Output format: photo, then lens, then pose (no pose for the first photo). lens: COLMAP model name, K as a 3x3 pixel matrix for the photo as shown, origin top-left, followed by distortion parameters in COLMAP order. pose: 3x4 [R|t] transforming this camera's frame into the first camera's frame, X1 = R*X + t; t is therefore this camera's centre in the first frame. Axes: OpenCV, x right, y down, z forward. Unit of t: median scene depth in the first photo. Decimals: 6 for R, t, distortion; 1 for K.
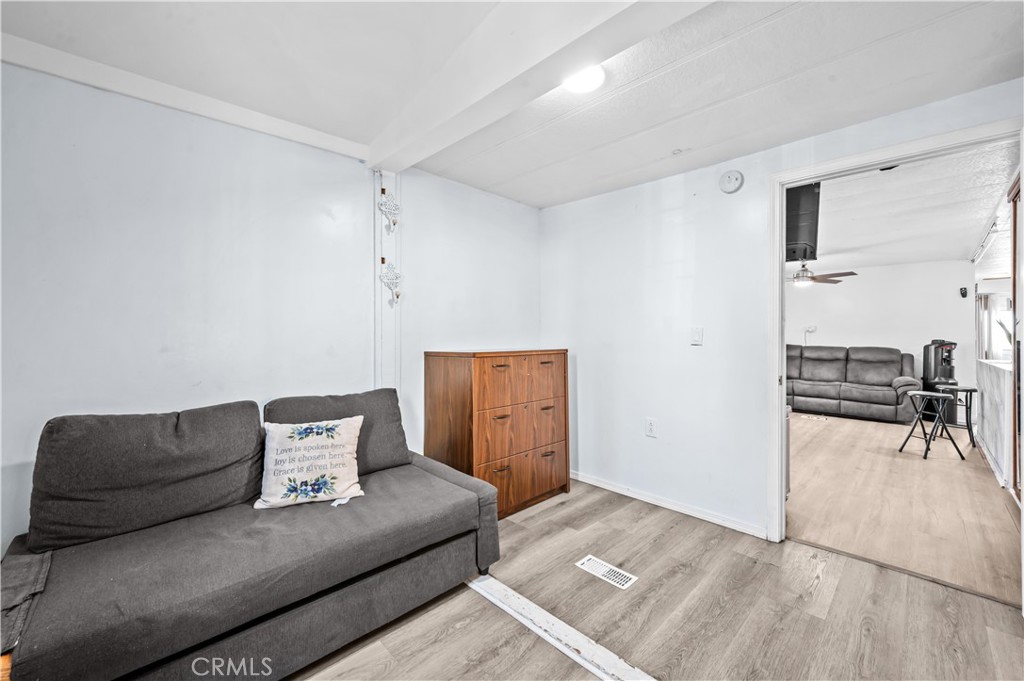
lens RADIAL K [[415.3, 0, 514.0], [0, 415.3, 328.2], [0, 0, 1]] dist [-0.000695, -0.000126]
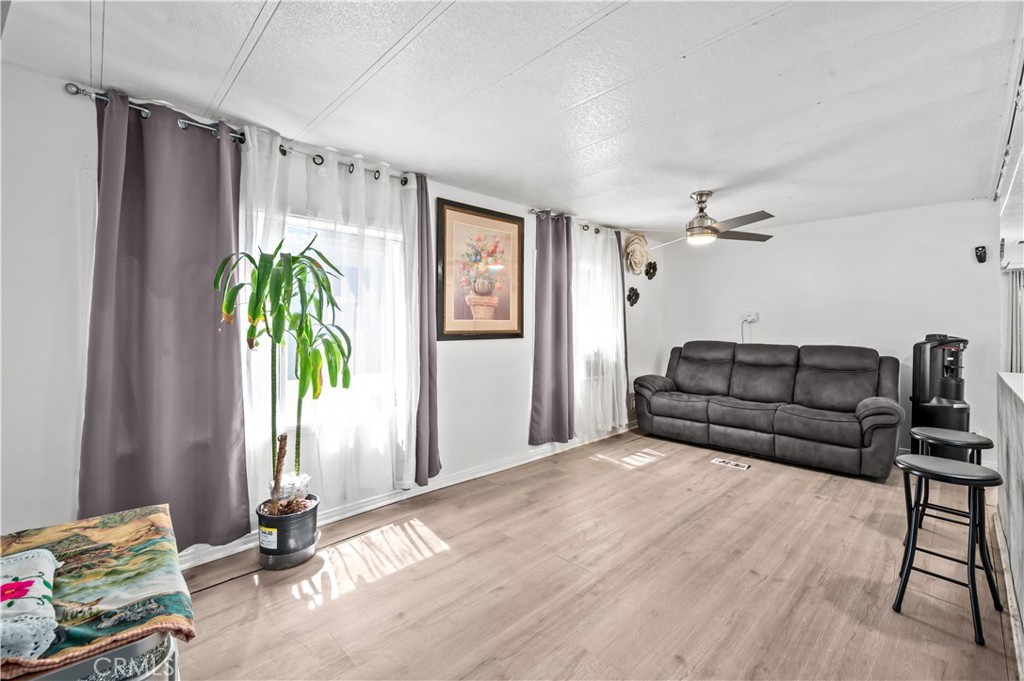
lens RADIAL K [[437.0, 0, 512.5], [0, 437.0, 321.5], [0, 0, 1]] dist [-0.001095, -0.000226]
pose [[0.999728, -0.004511, -0.022867, 0.424387], [0.004519, 0.999990, 0.000314, 0.006729], [0.022865, -0.000417, 0.999738, 0.358260]]
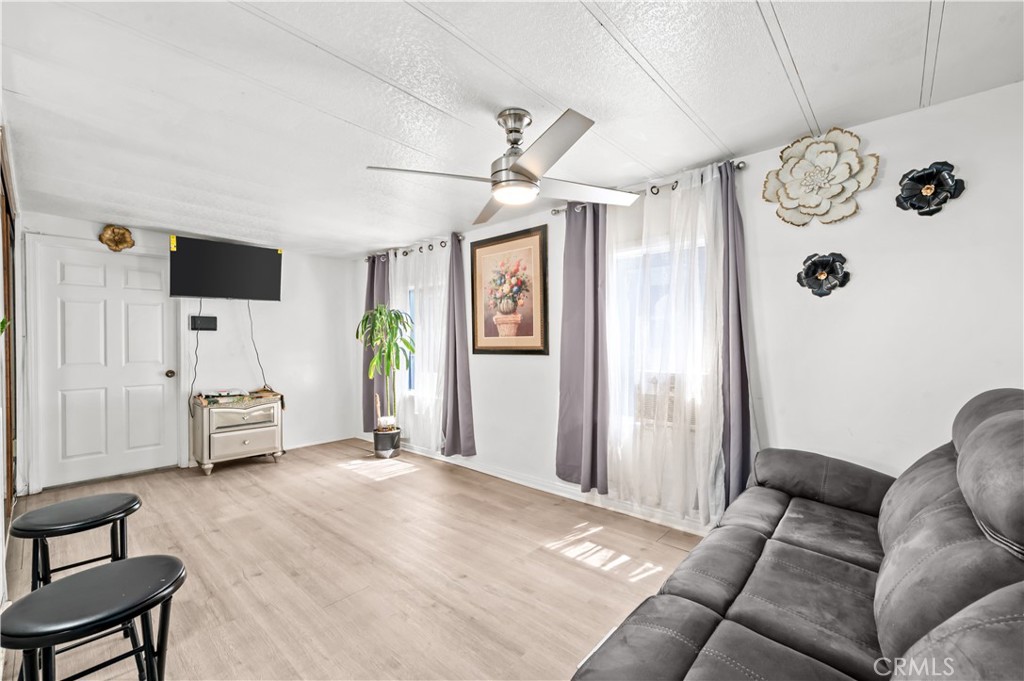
lens RADIAL K [[425.0, 0, 512.0], [0, 425.0, 340.5], [0, 0, 1]] dist [0.001270, 0.000375]
pose [[0.048768, -0.010853, -0.998751, 0.983000], [0.015955, 0.999822, -0.010086, 0.016241], [0.998683, -0.015444, 0.048932, 0.912708]]
